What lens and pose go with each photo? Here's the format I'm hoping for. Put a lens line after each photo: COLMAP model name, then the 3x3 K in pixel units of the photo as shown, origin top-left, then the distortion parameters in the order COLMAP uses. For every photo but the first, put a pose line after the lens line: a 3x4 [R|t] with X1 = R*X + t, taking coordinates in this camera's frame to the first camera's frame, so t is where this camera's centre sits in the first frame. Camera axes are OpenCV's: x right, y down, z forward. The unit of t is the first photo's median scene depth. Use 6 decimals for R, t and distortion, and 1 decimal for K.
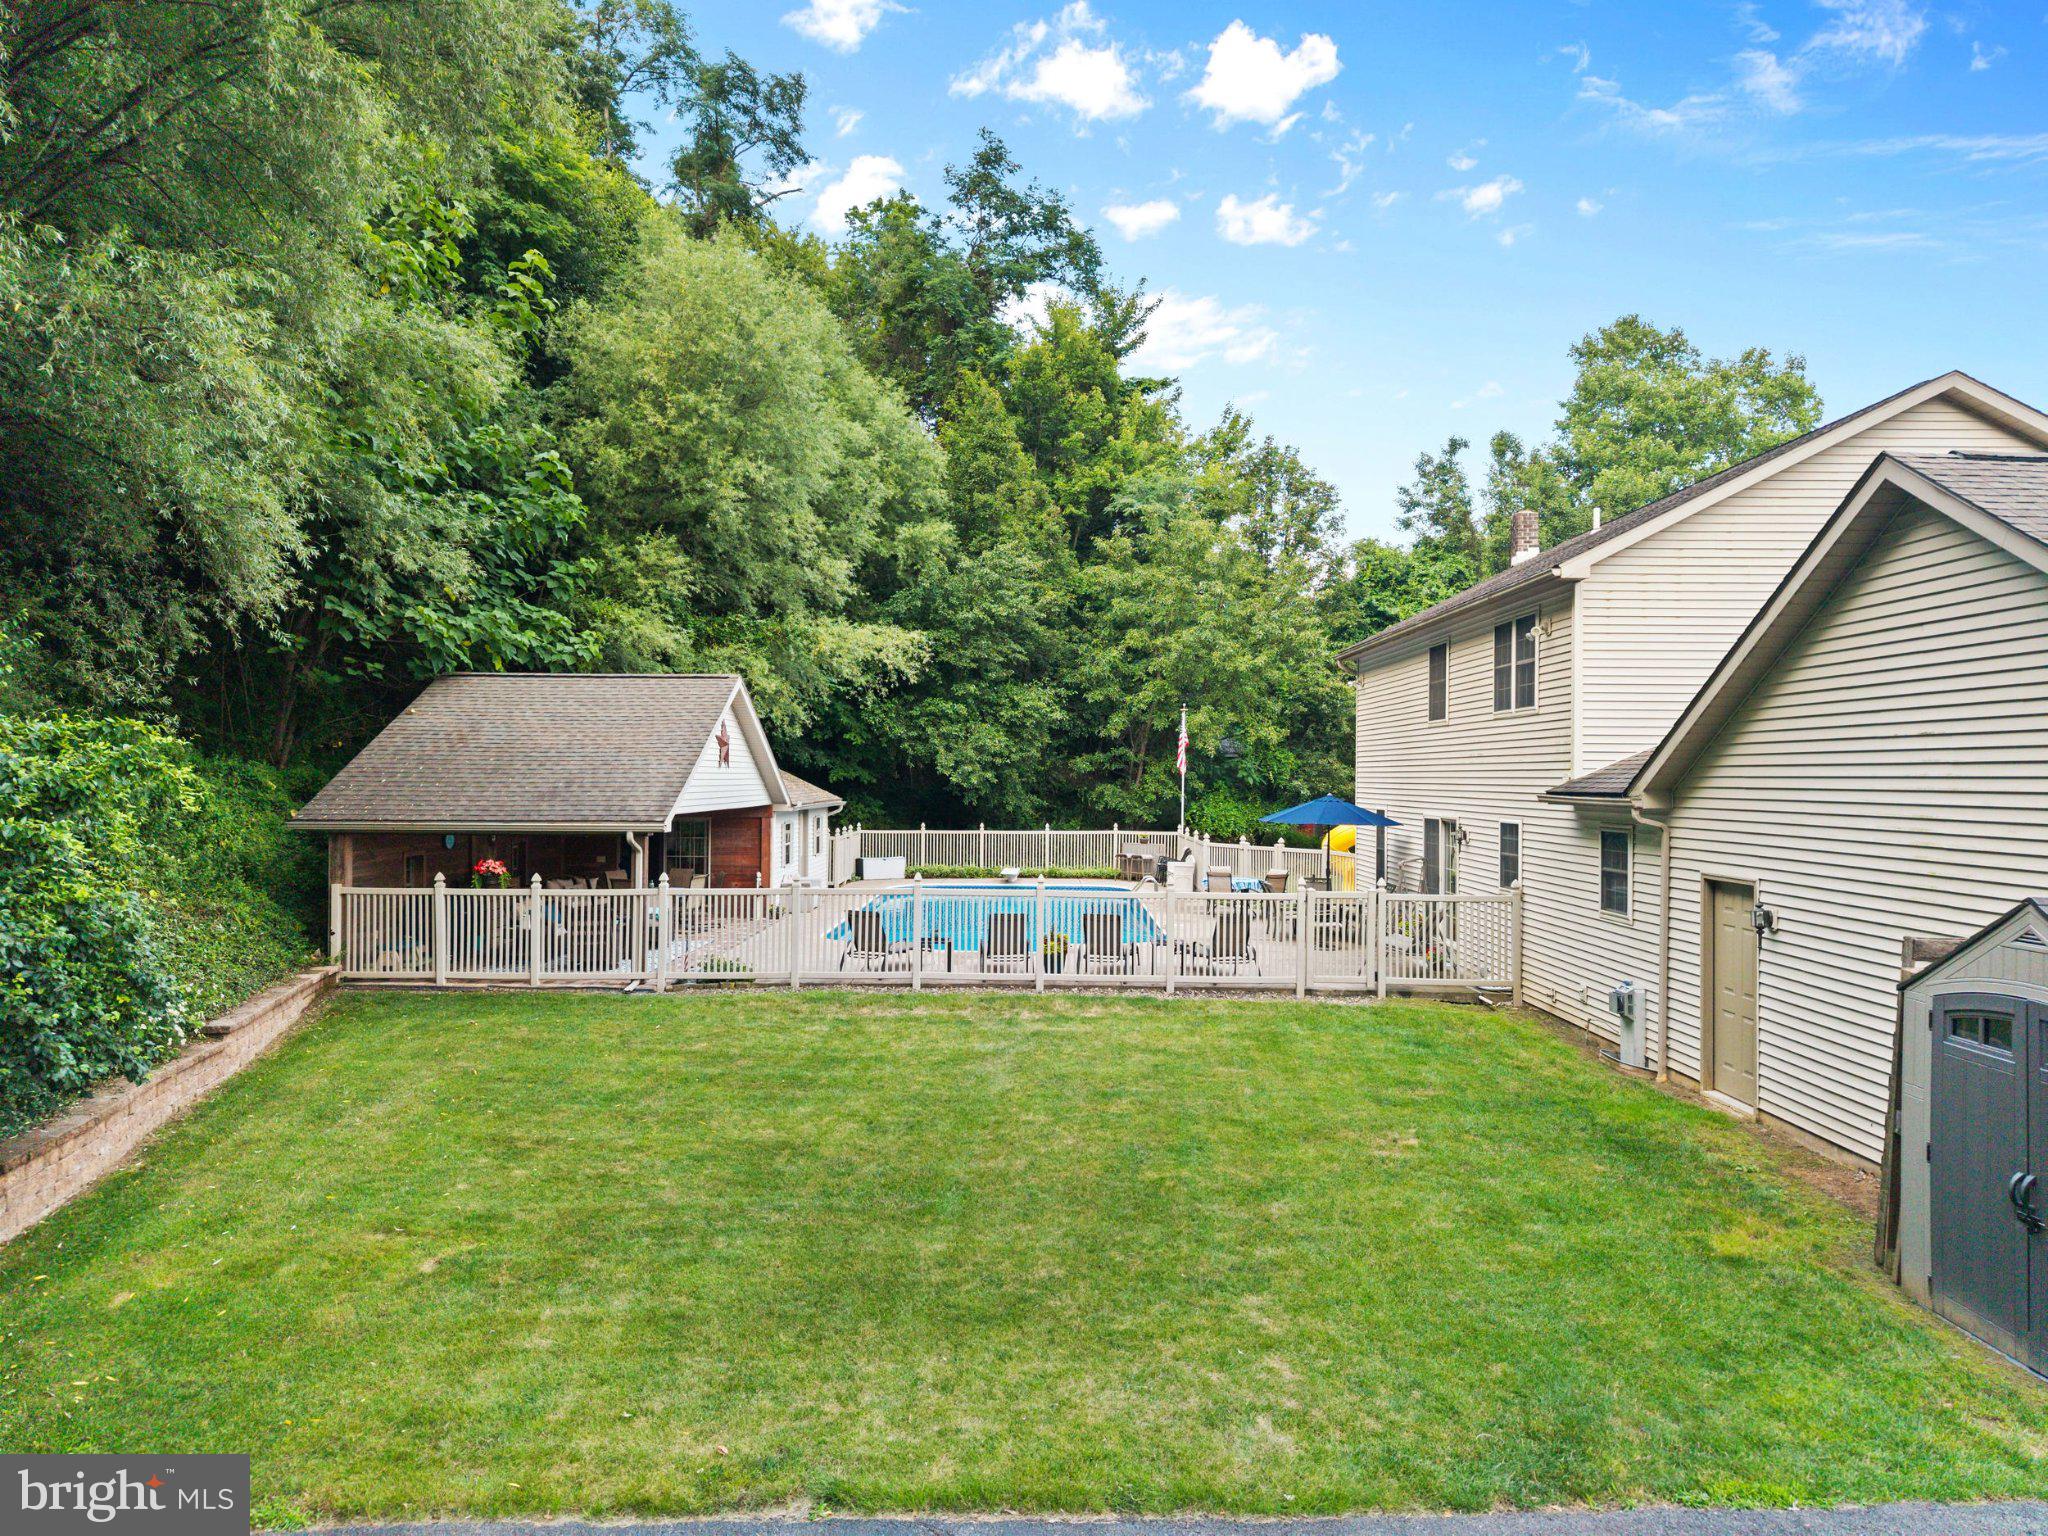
lens RADIAL K [[1374.8, 0, 1024.9], [0, 1374.8, 778.1], [0, 0, 1]] dist [0.005745, -0.001916]
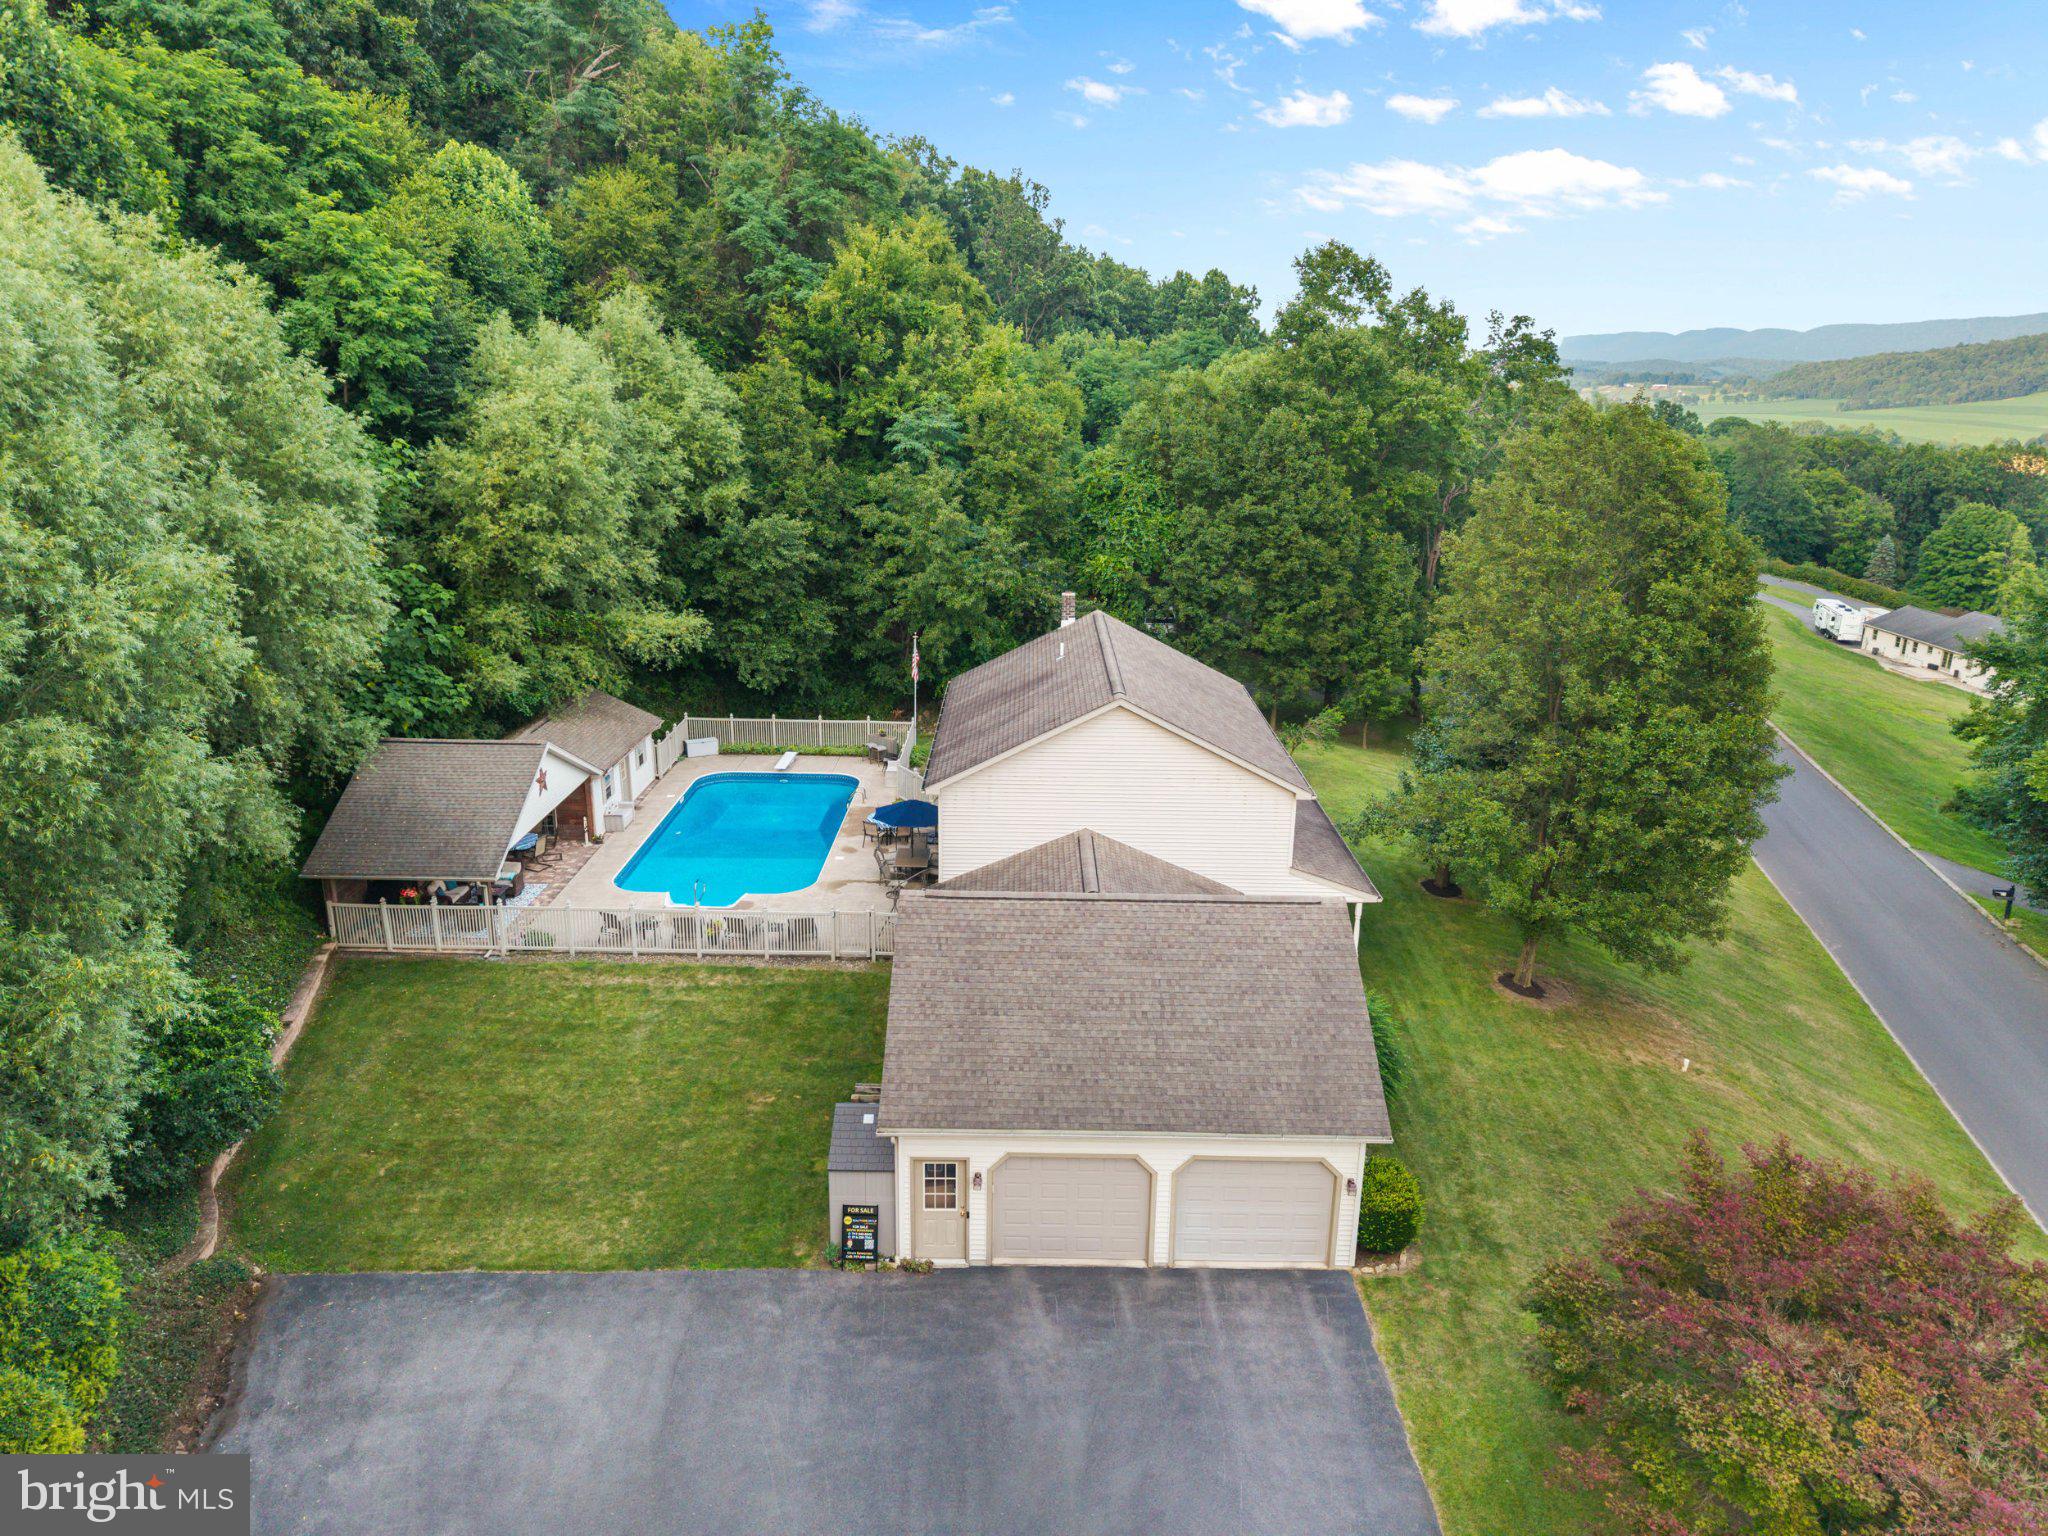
lens RADIAL K [[1411.6, 0, 1027.2], [0, 1411.6, 771.6], [0, 0, 1]] dist [0.005139, -0.001033]
pose [[0.999984, 0.003293, -0.004689, 0.236965], [-0.001792, 0.957045, 0.289934, -0.332010], [0.005442, -0.289921, 0.957035, -0.406177]]
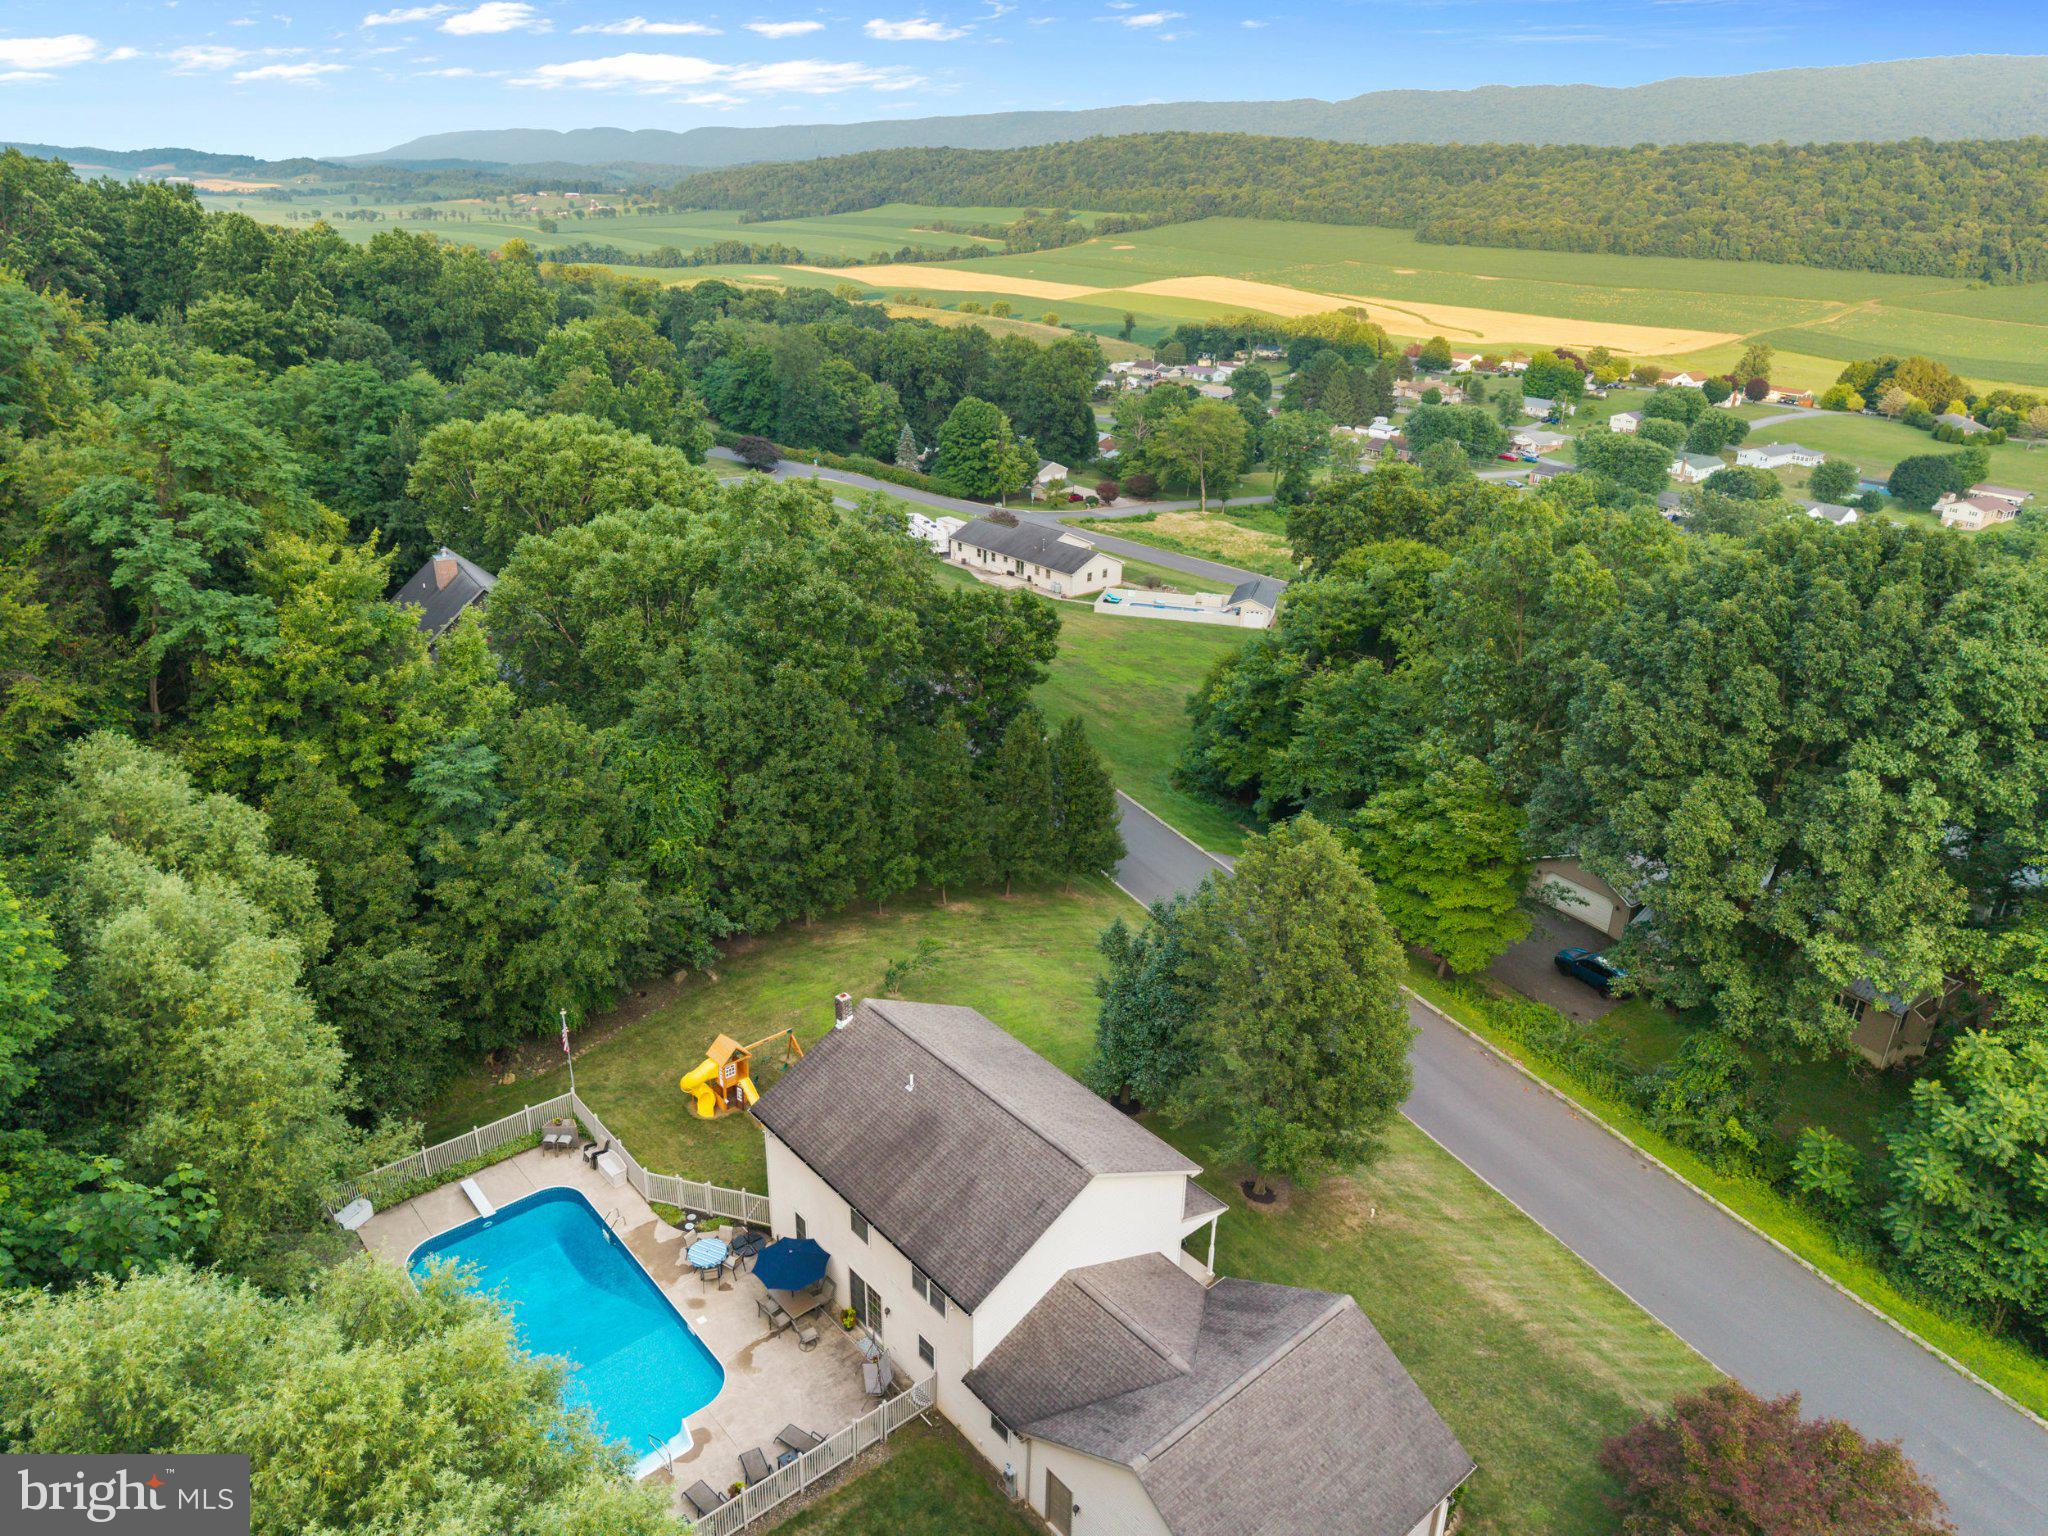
lens RADIAL K [[1411.6, 0, 1027.2], [0, 1411.6, 771.6], [0, 0, 1]] dist [0.005139, -0.001033]
pose [[0.750033, -0.259209, 0.608491, -0.320649], [-0.026564, 0.907456, 0.419307, -0.847552], [-0.660867, -0.330658, 0.673736, -0.149373]]
